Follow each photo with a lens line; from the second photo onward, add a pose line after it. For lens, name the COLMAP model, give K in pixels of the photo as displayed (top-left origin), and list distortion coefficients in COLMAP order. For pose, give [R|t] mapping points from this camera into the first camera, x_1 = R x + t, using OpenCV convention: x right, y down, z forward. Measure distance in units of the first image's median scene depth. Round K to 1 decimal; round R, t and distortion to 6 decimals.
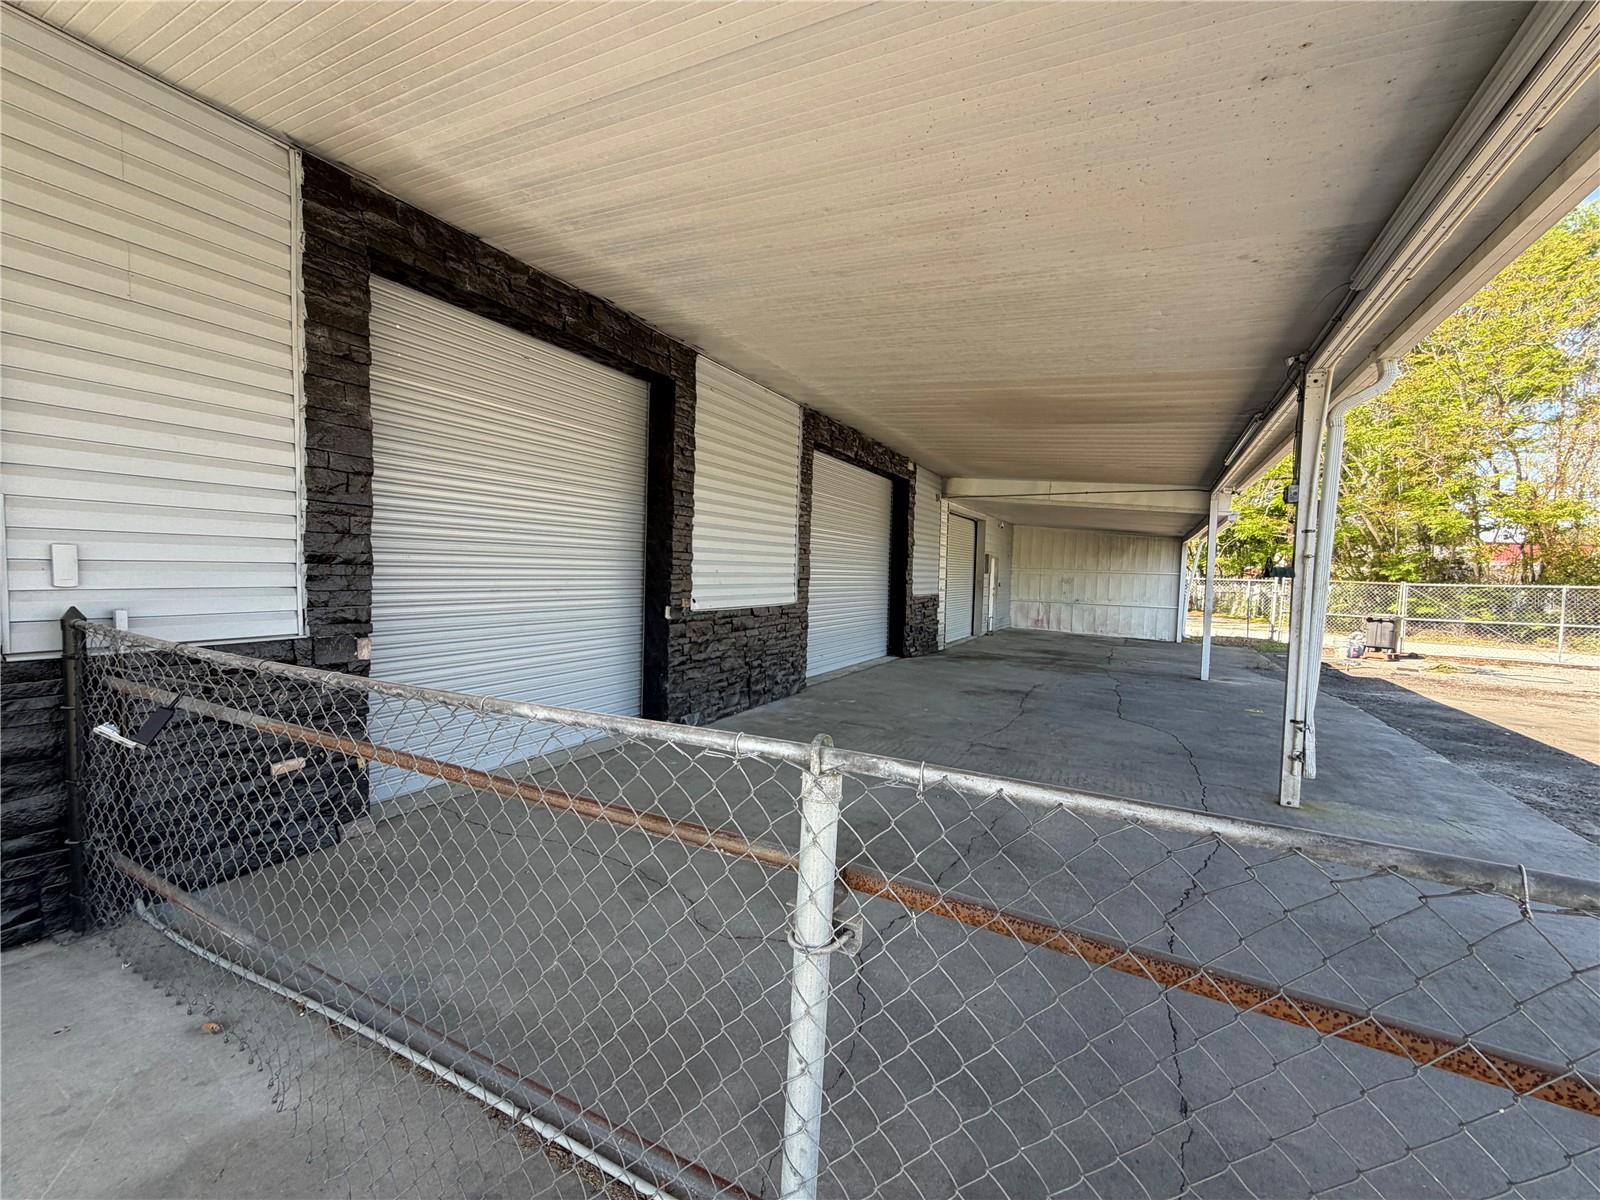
lens RADIAL K [[638.0, 0, 795.6], [0, 638.0, 600.6], [0, 0, 1]] dist [-0.000701, 0.000064]
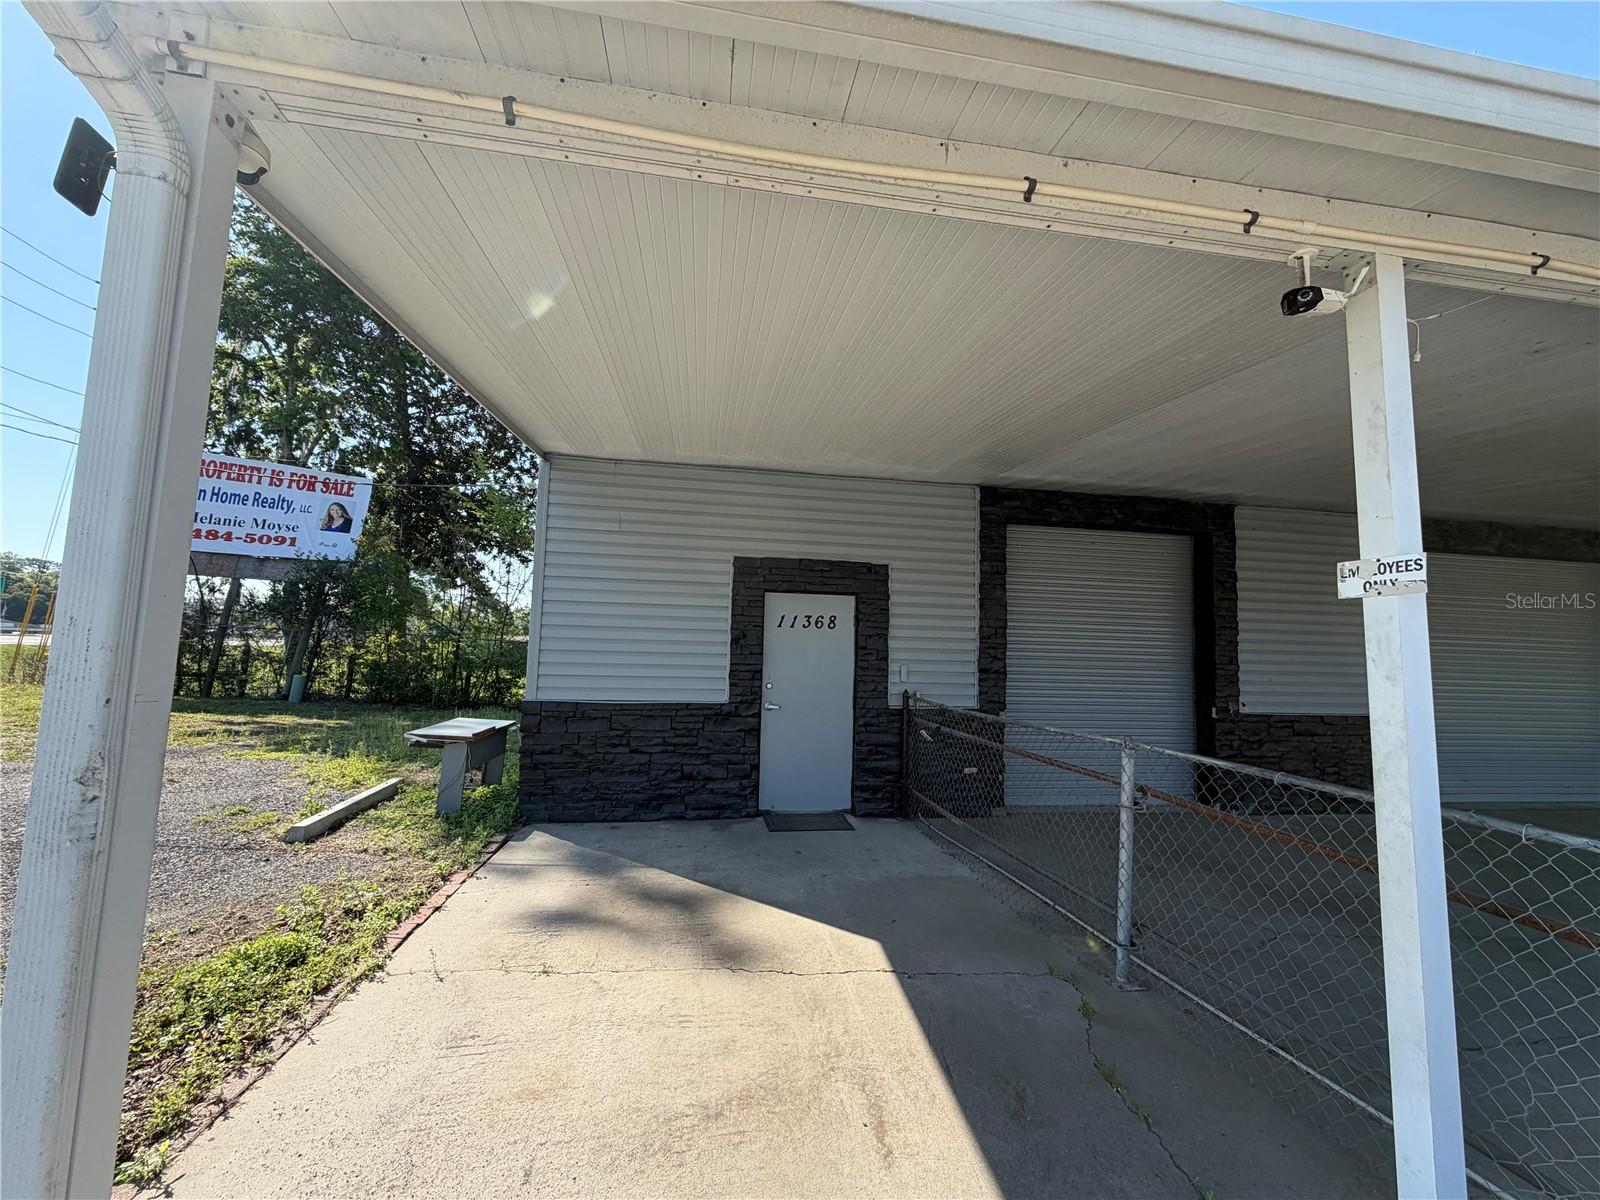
lens RADIAL K [[638.0, 0, 795.6], [0, 638.0, 600.6], [0, 0, 1]] dist [-0.000701, 0.000064]
pose [[0.615298, -0.071121, -0.785080, 0.304037], [-0.051149, 0.990221, -0.129793, 0.005752], [0.786634, 0.120017, 0.605643, -0.446837]]
